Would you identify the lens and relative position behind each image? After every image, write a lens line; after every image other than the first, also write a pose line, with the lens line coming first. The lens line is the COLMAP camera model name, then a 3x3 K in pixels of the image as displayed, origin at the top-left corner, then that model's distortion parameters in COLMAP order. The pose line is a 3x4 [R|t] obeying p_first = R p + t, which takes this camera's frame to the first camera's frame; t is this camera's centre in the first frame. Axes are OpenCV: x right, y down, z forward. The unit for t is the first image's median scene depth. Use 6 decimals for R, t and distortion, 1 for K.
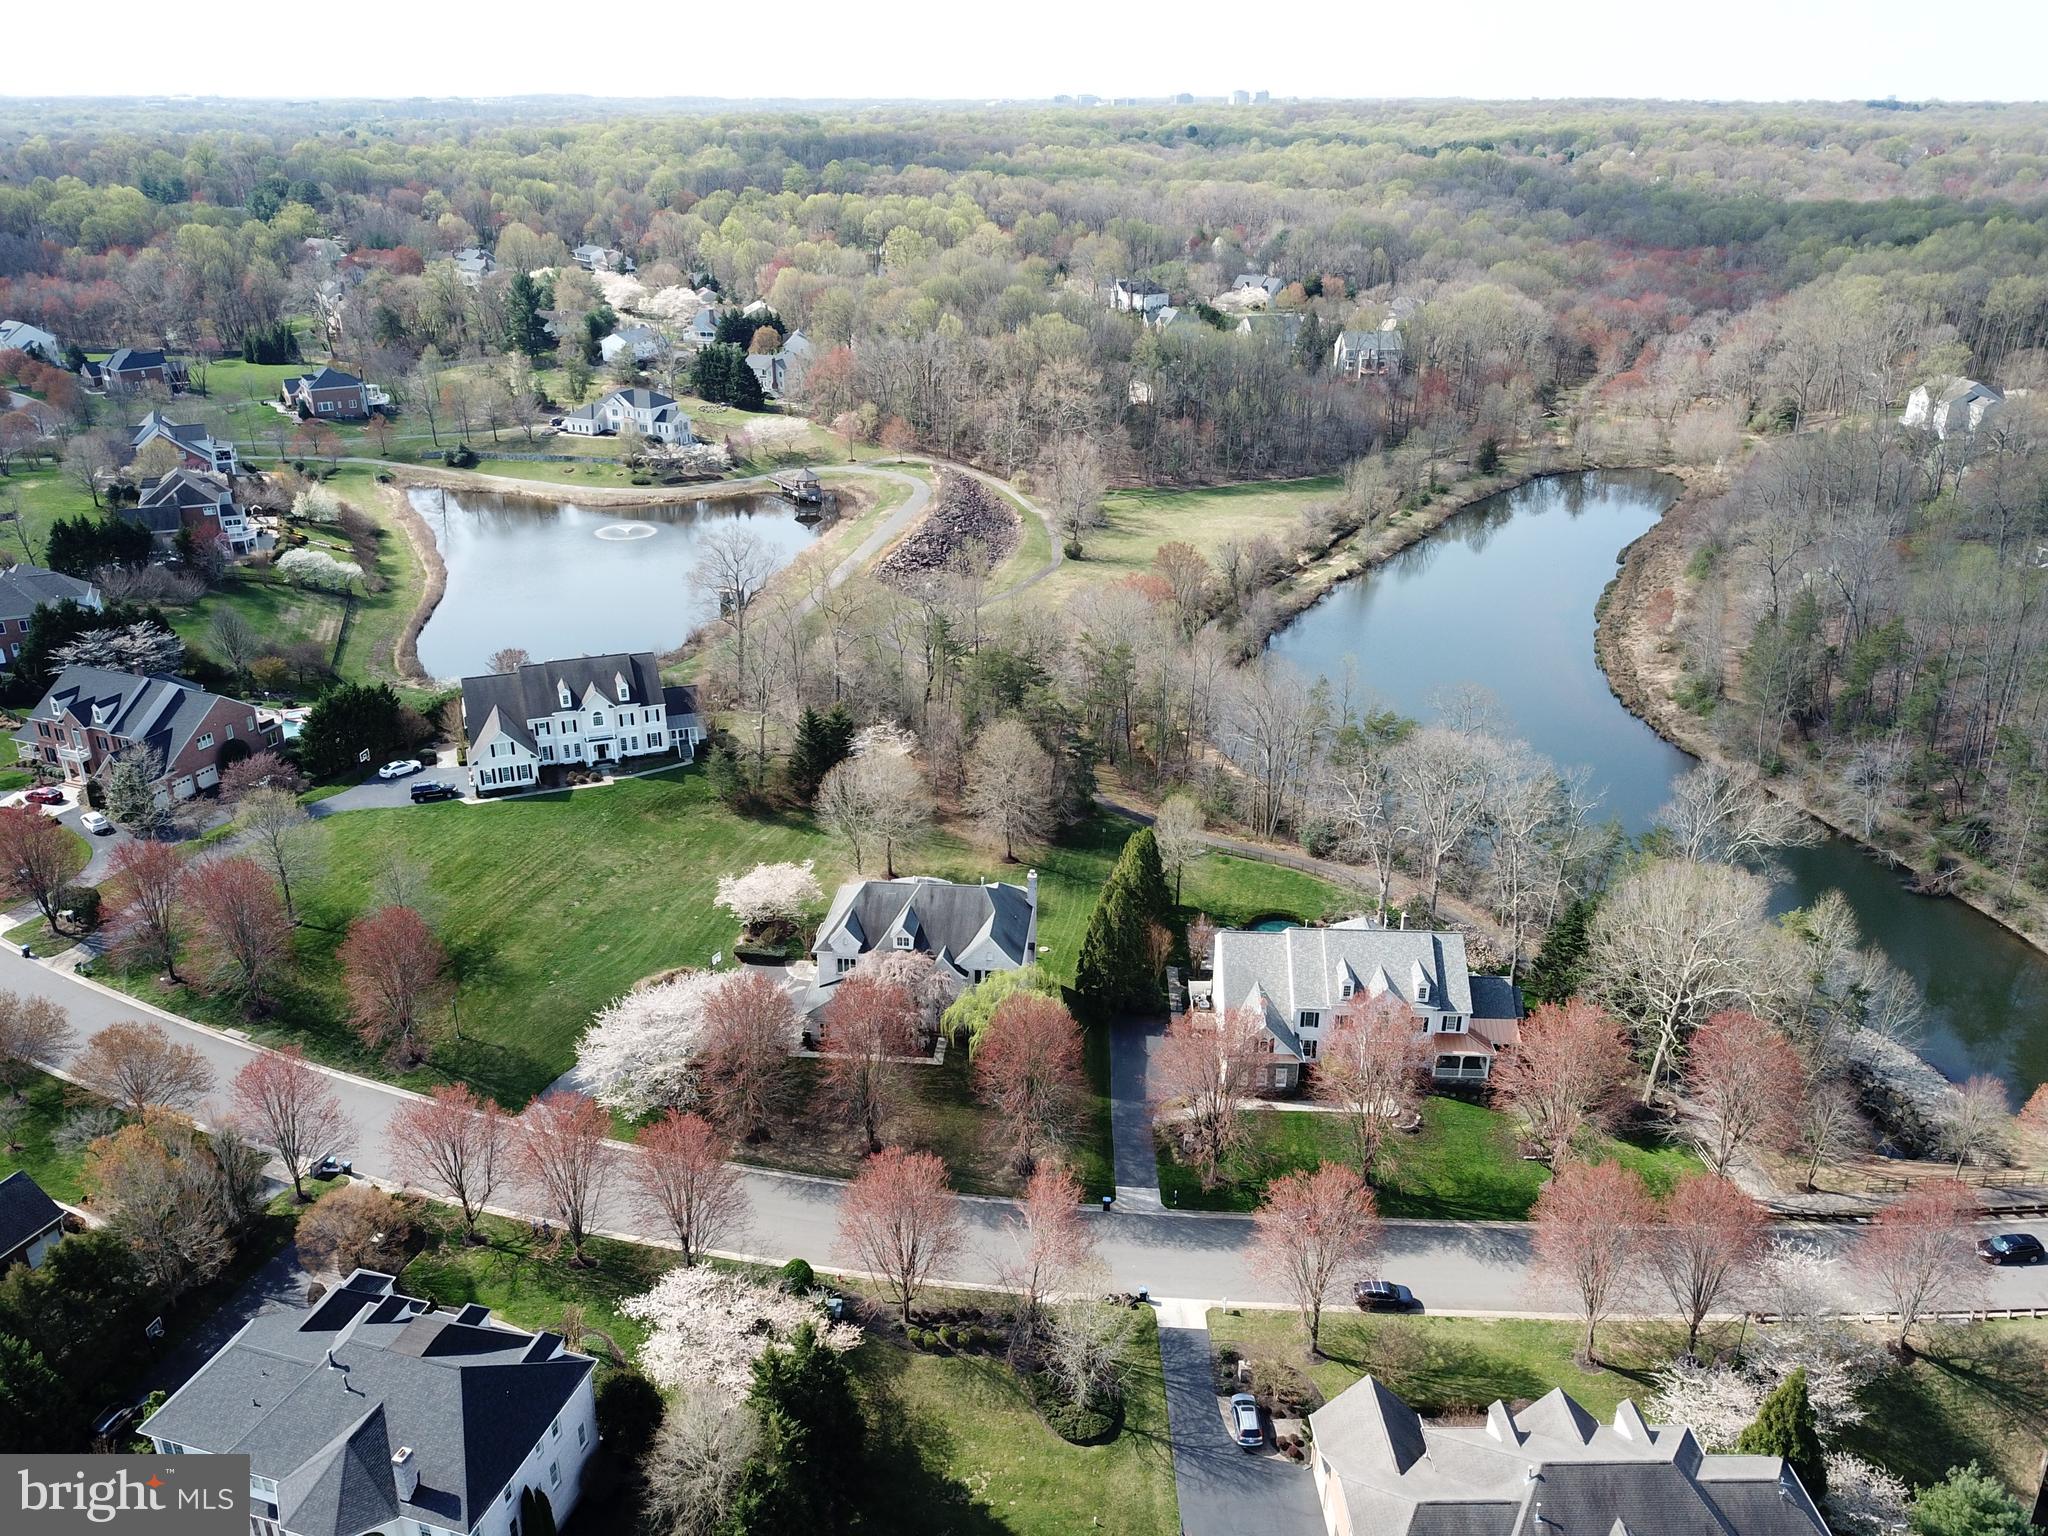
lens RADIAL K [[1533.0, 0, 1024.0], [0, 1533.0, 768.0], [0, 0, 1]] dist [0.020586, -0.008601]
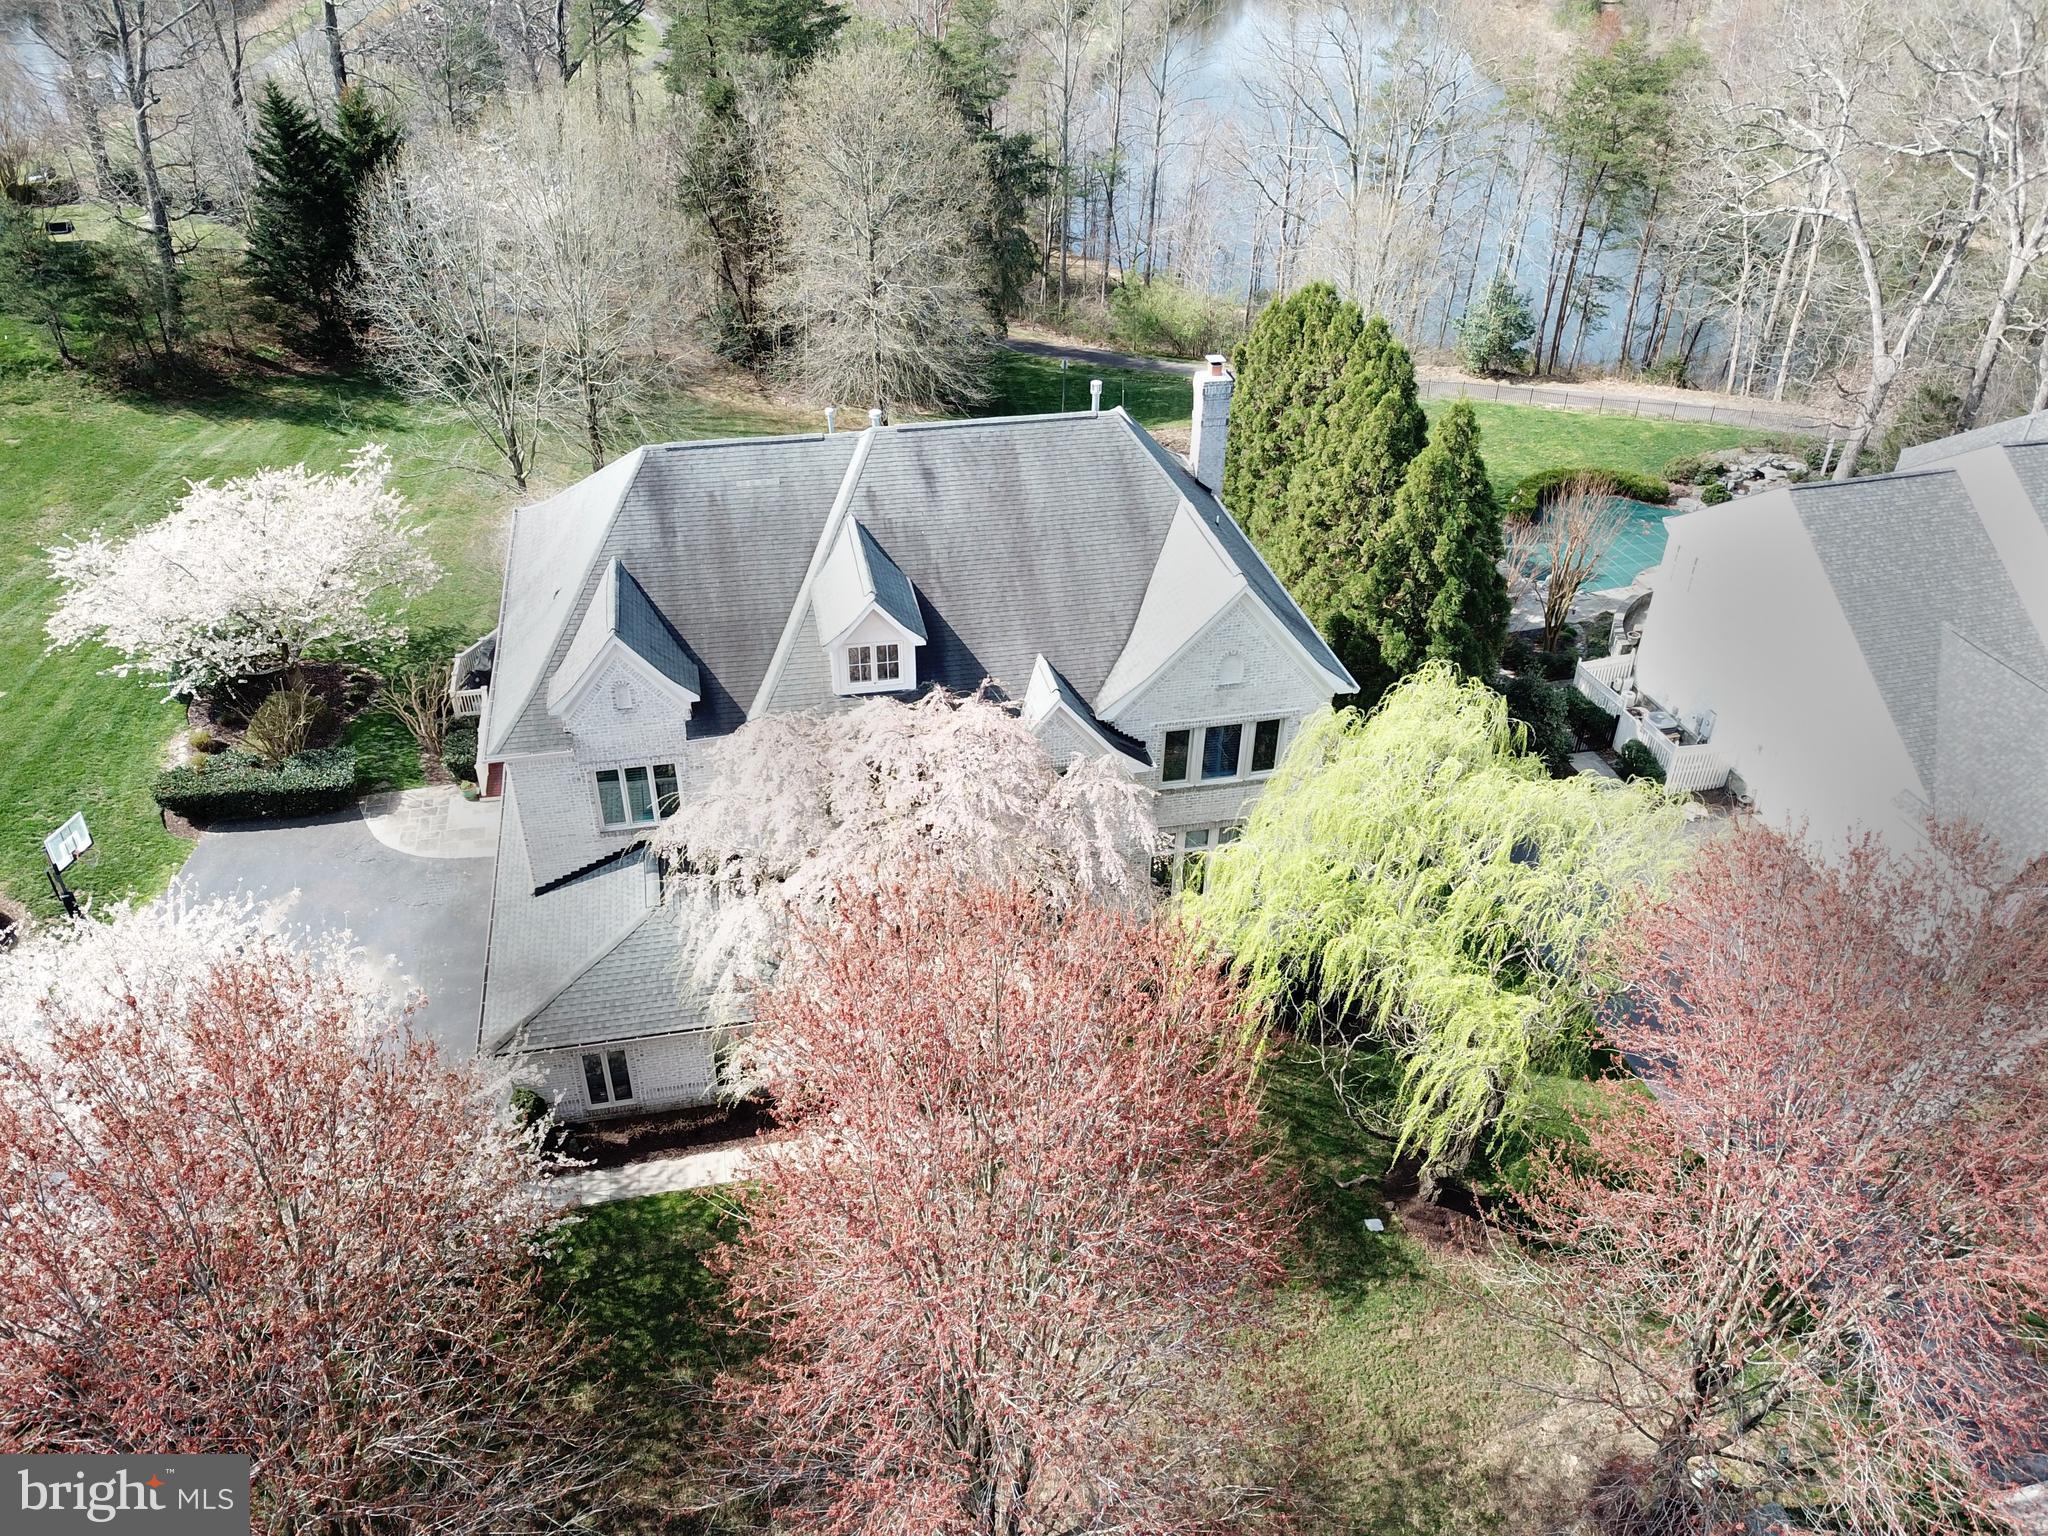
lens RADIAL K [[1533.0, 0, 1024.0], [0, 1533.0, 768.0], [0, 0, 1]] dist [0.020586, -0.008601]
pose [[0.952294, -0.159546, 0.260155, -0.110028], [0.107598, 0.973247, 0.203008, 0.074444], [-0.285584, -0.165331, 0.943985, 0.686462]]
